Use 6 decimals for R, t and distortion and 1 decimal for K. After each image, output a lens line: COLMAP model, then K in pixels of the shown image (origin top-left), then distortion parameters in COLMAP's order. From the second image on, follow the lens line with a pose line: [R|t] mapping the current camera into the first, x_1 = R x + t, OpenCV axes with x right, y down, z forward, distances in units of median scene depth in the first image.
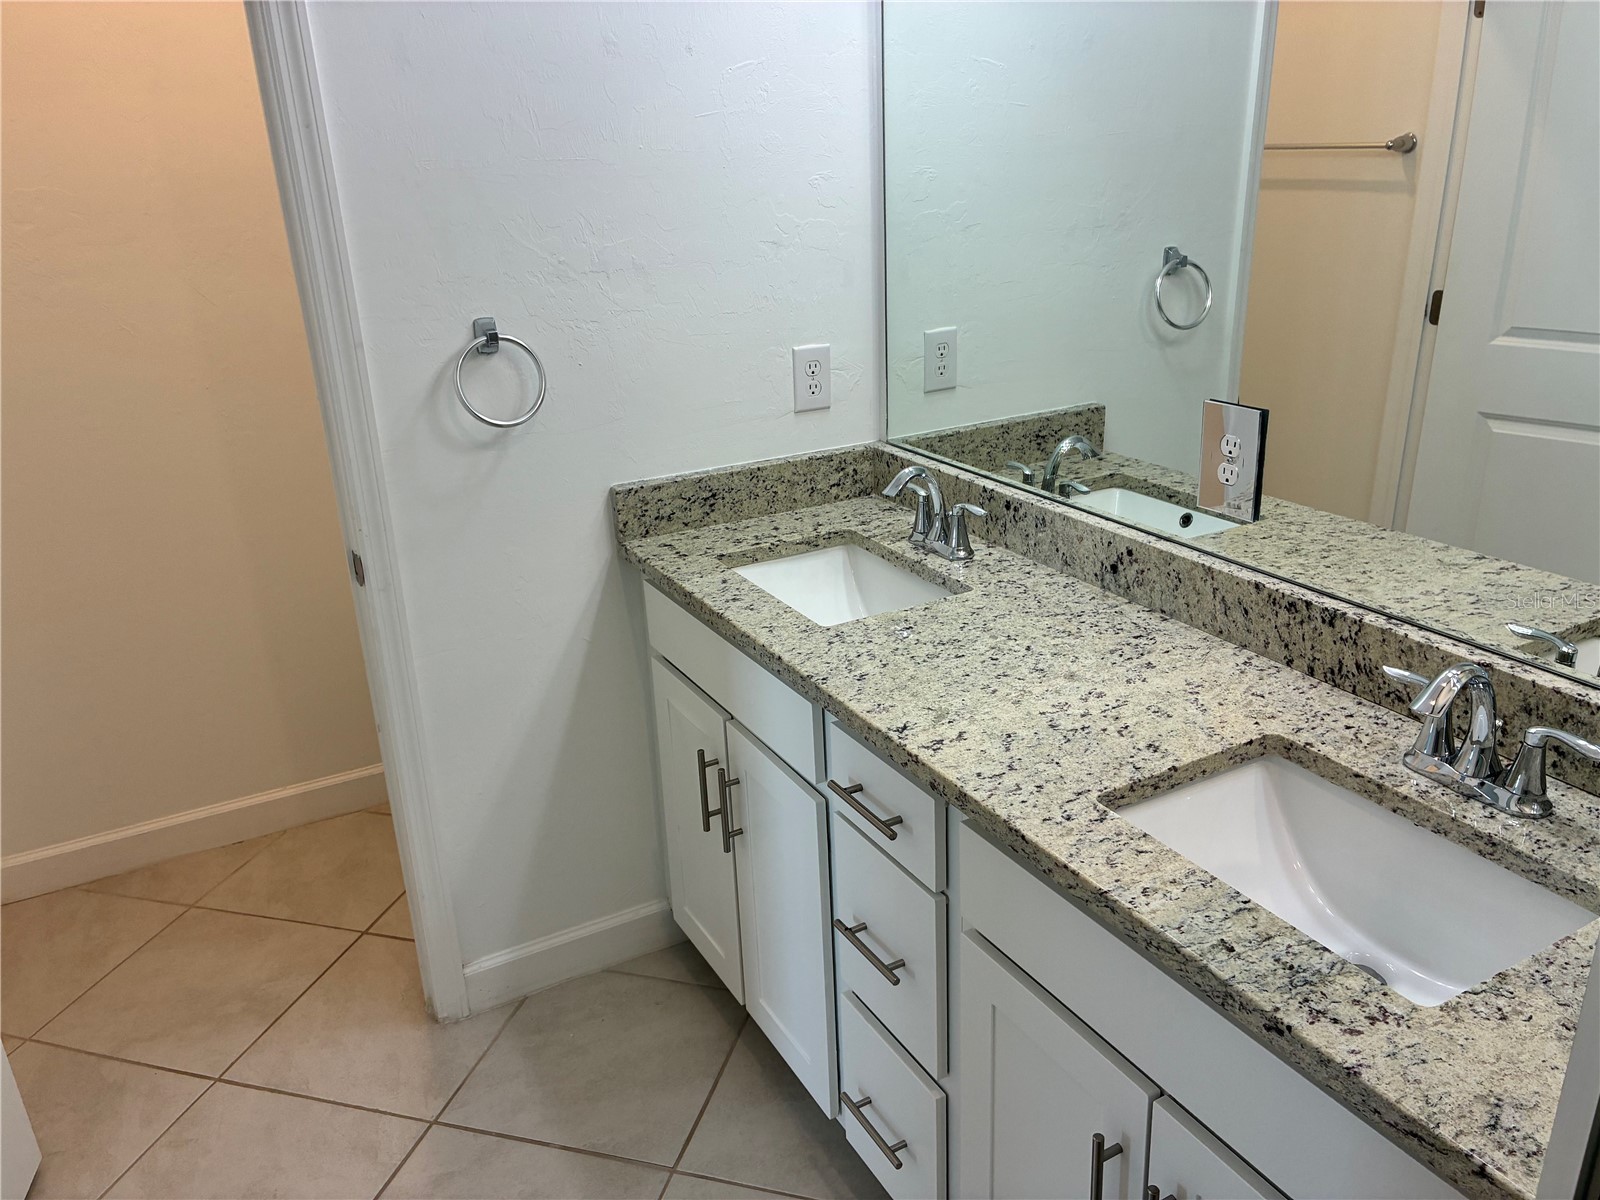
lens RADIAL K [[1219.7, 0, 801.7], [0, 1219.7, 596.2], [0, 0, 1]] dist [0.043874, -0.048031]
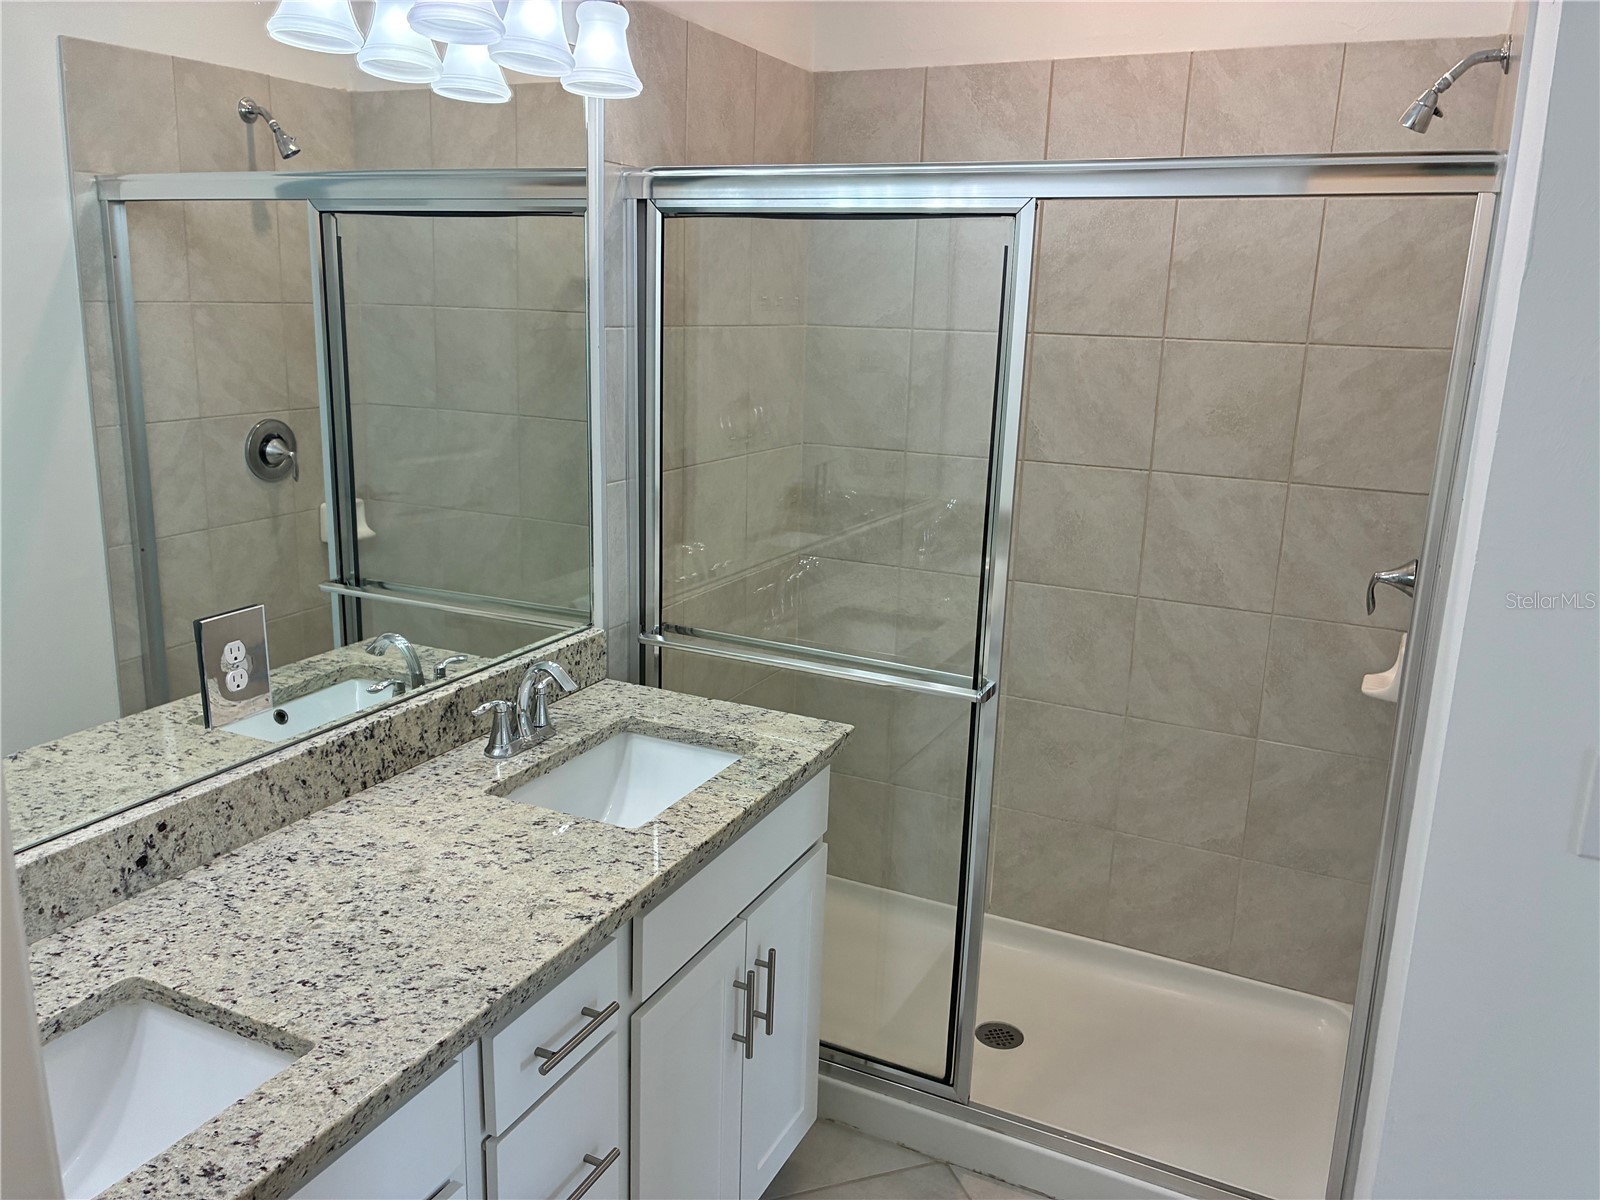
lens RADIAL K [[1219.7, 0, 801.7], [0, 1219.7, 596.2], [0, 0, 1]] dist [0.043874, -0.048031]
pose [[-0.586338, -0.169806, 0.792069, -0.725946], [0.284793, 0.872153, 0.397796, -0.441089], [-0.758354, 0.458819, -0.463017, 1.124625]]
